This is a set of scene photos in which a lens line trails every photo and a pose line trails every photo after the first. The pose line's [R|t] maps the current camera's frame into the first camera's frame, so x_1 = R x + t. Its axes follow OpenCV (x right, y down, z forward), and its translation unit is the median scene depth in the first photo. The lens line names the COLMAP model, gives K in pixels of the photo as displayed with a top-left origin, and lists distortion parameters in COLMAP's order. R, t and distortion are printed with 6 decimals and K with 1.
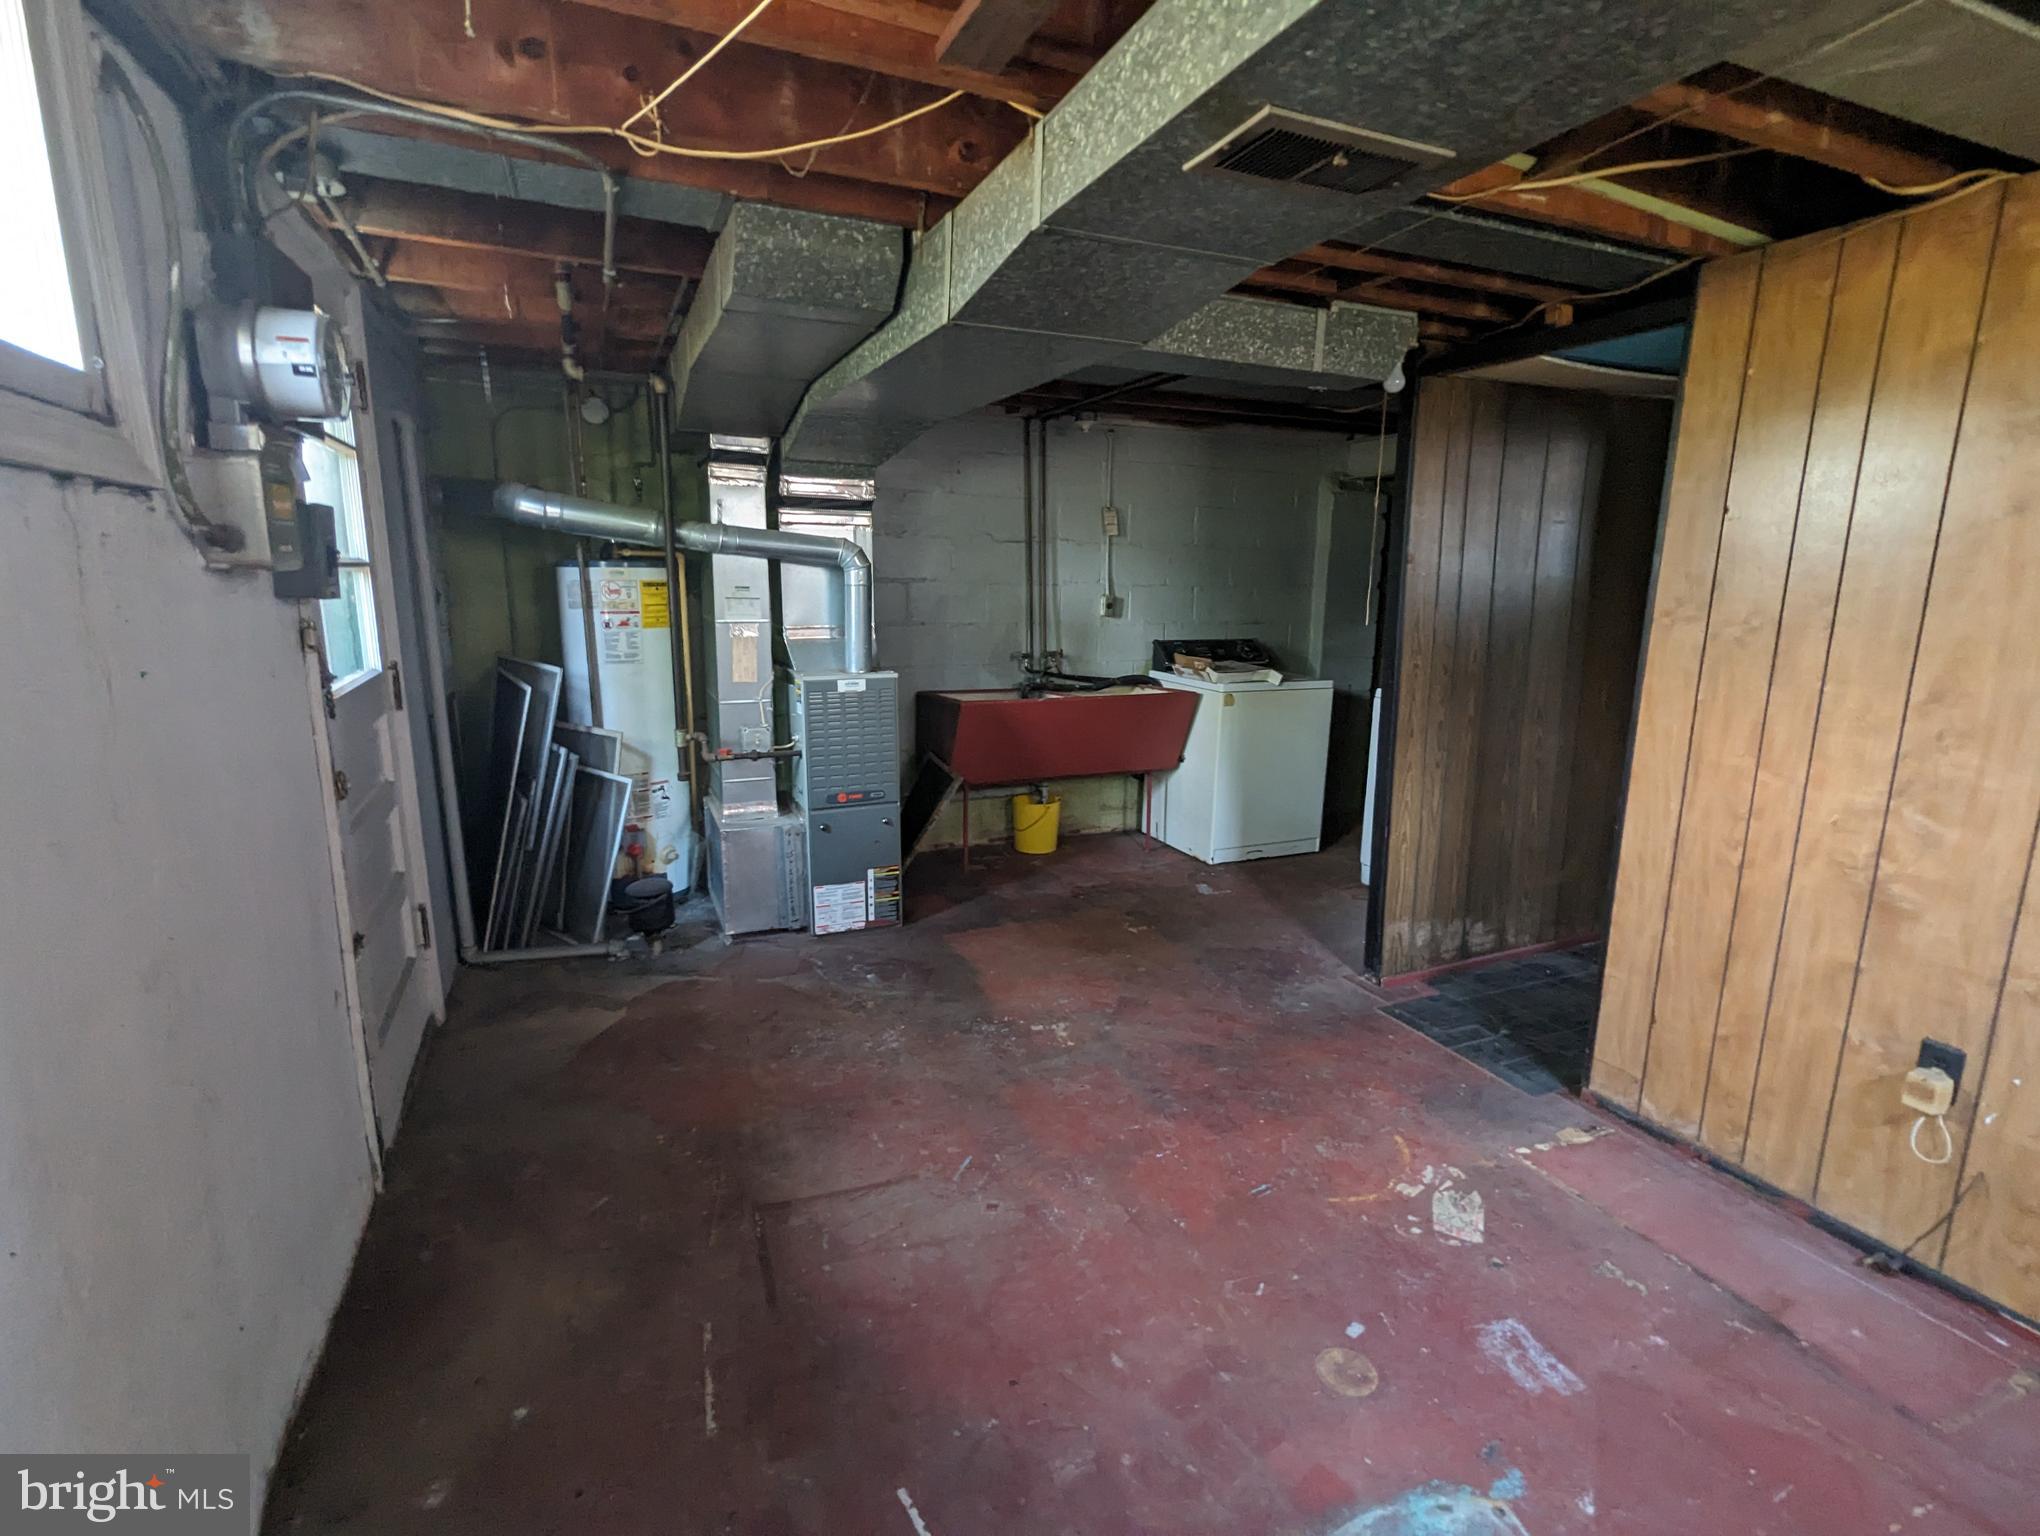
lens RADIAL K [[971.4, 0, 1018.1], [0, 971.4, 772.1], [0, 0, 1]] dist [0.000749, 0.000349]
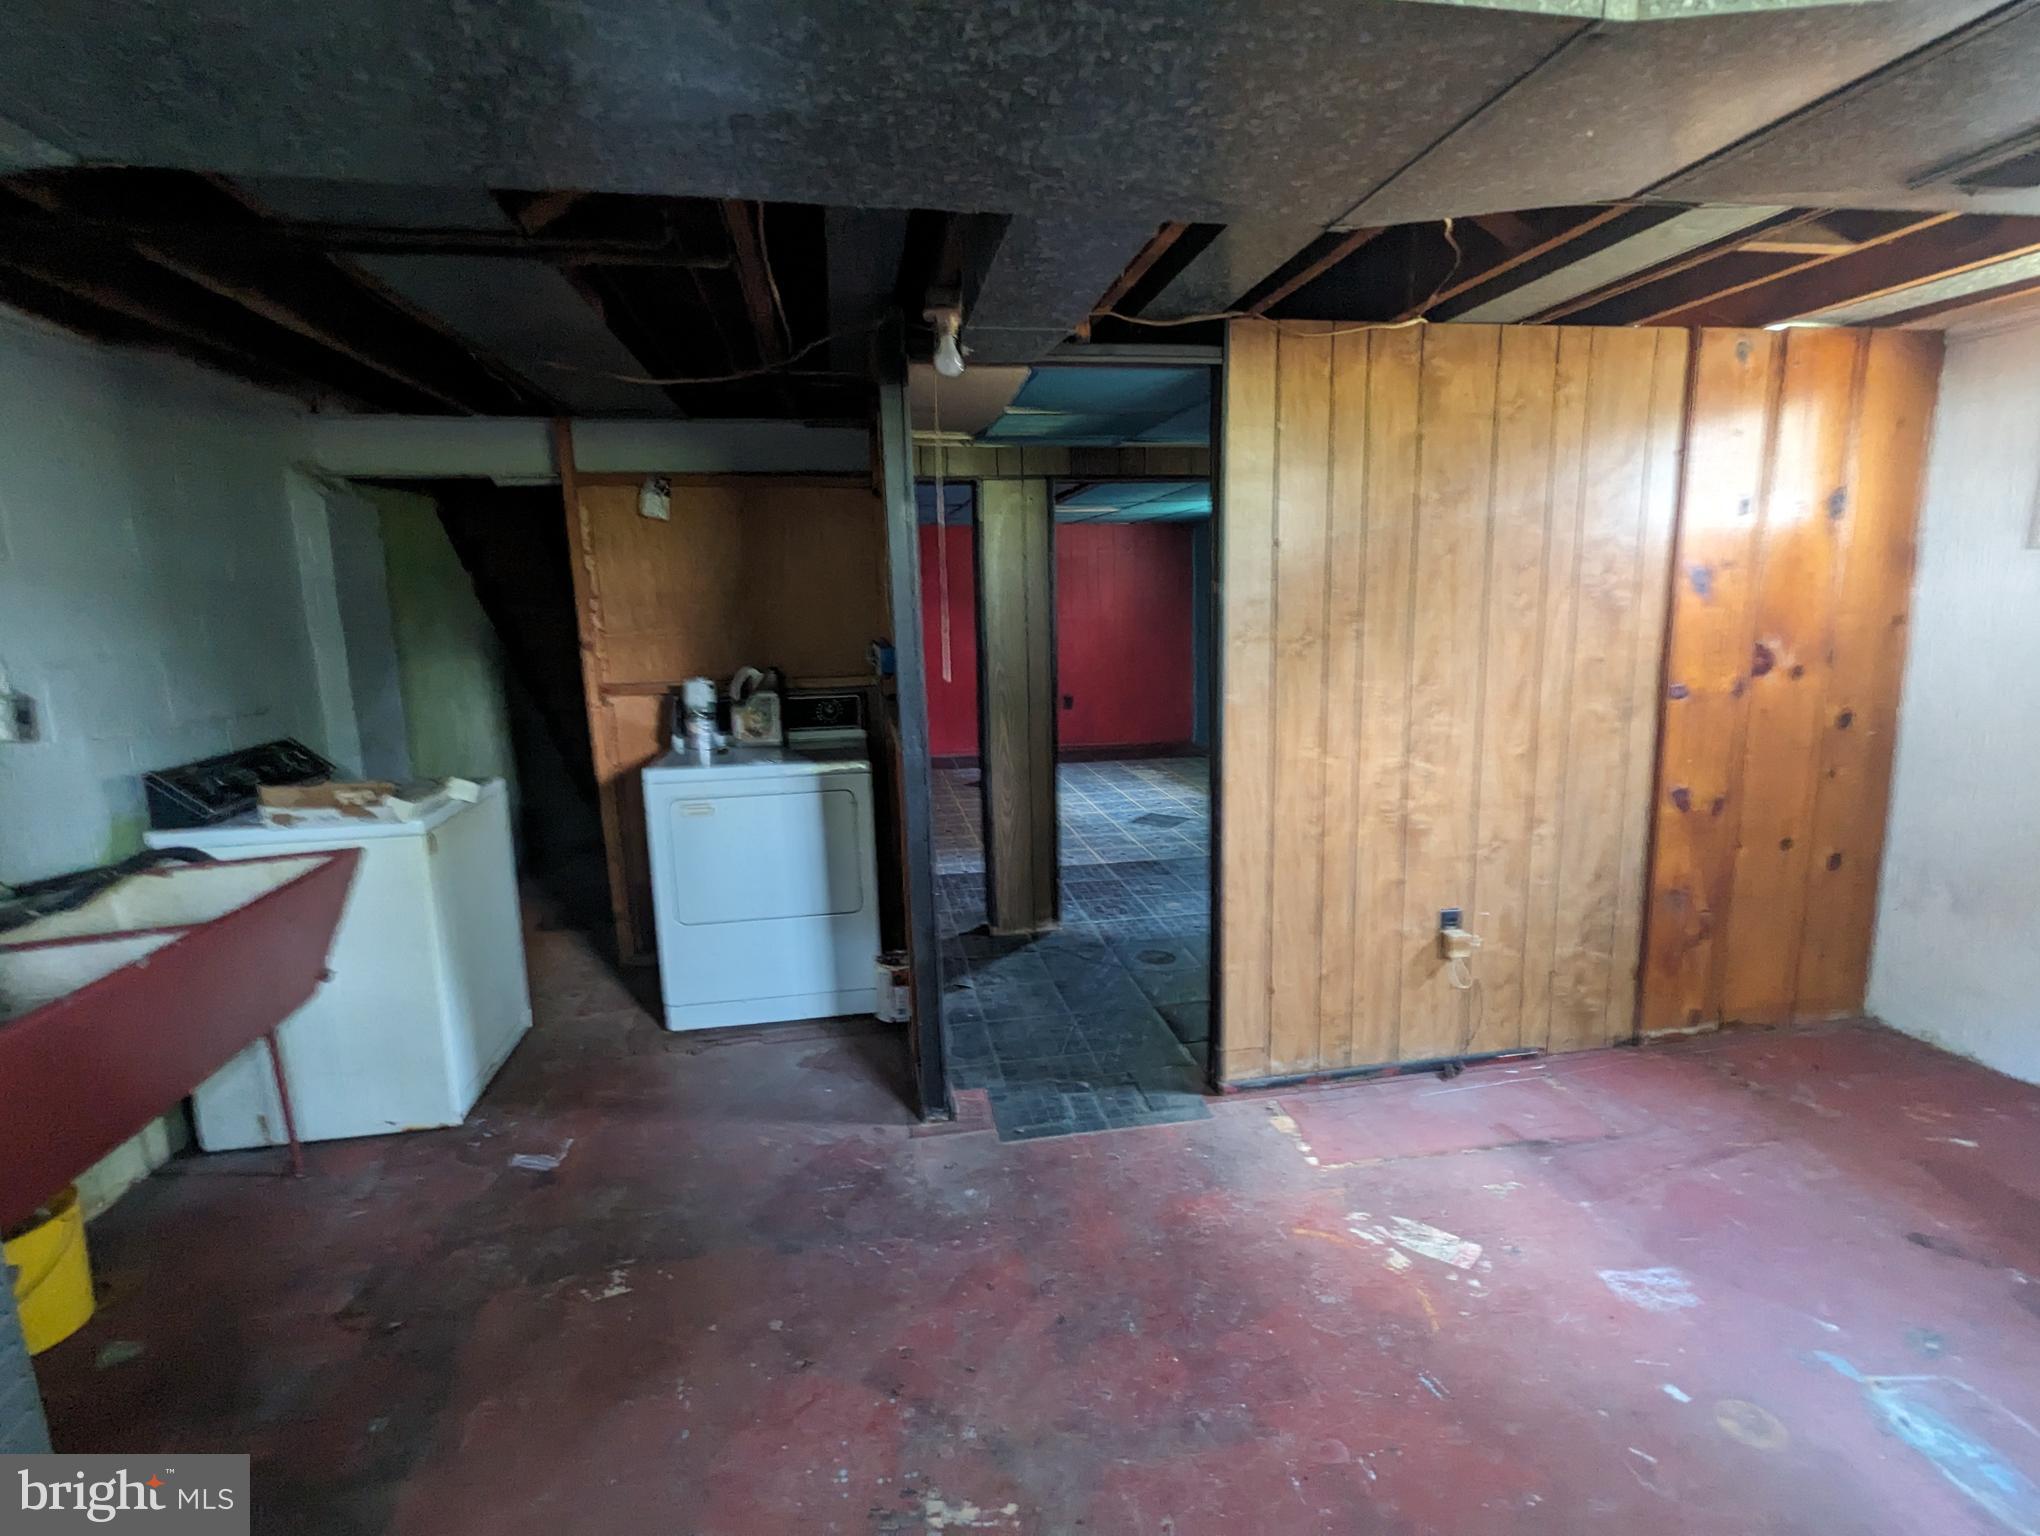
lens RADIAL K [[971.4, 0, 1020.0], [0, 971.4, 764.6], [0, 0, 1]] dist [0.000749, 0.000349]
pose [[0.233965, -0.185071, 0.954468, -0.446613], [0.223773, 0.965609, 0.132378, -0.215324], [-0.946143, 0.182613, 0.267332, 0.931972]]
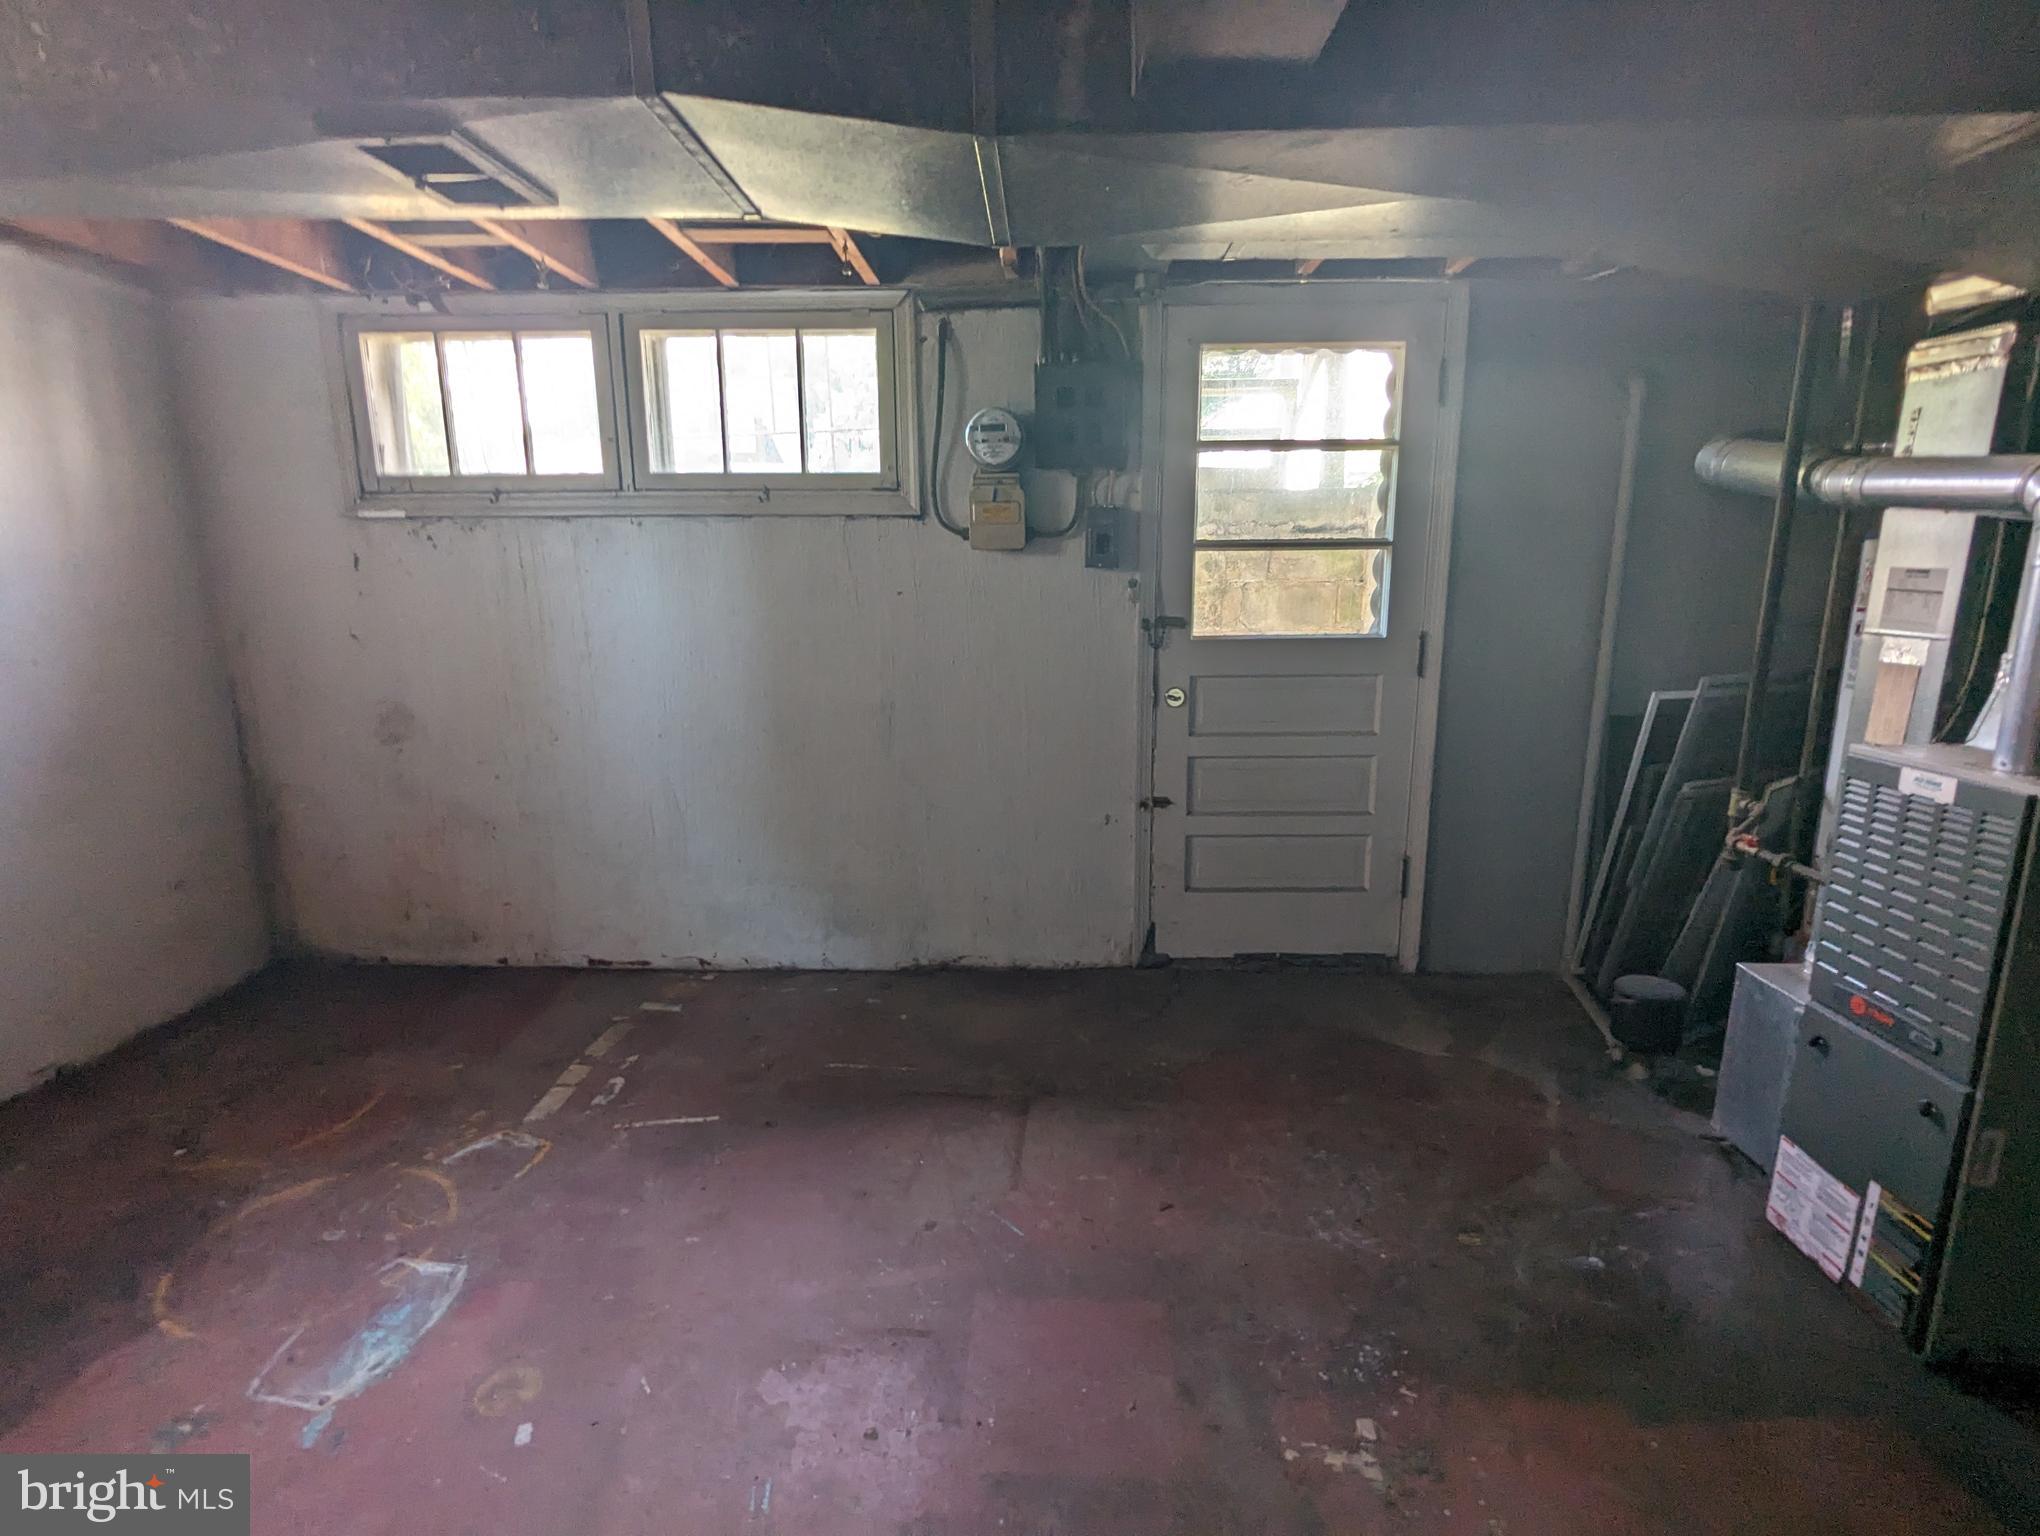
lens RADIAL K [[971.4, 0, 1006.6], [0, 971.4, 752.0], [0, 0, 1]] dist [0.000749, 0.000349]
pose [[-0.434248, 0.171158, -0.884383, 0.608937], [-0.180997, 0.945181, 0.271797, -0.219001], [0.882422, 0.278097, -0.379464, 1.146678]]
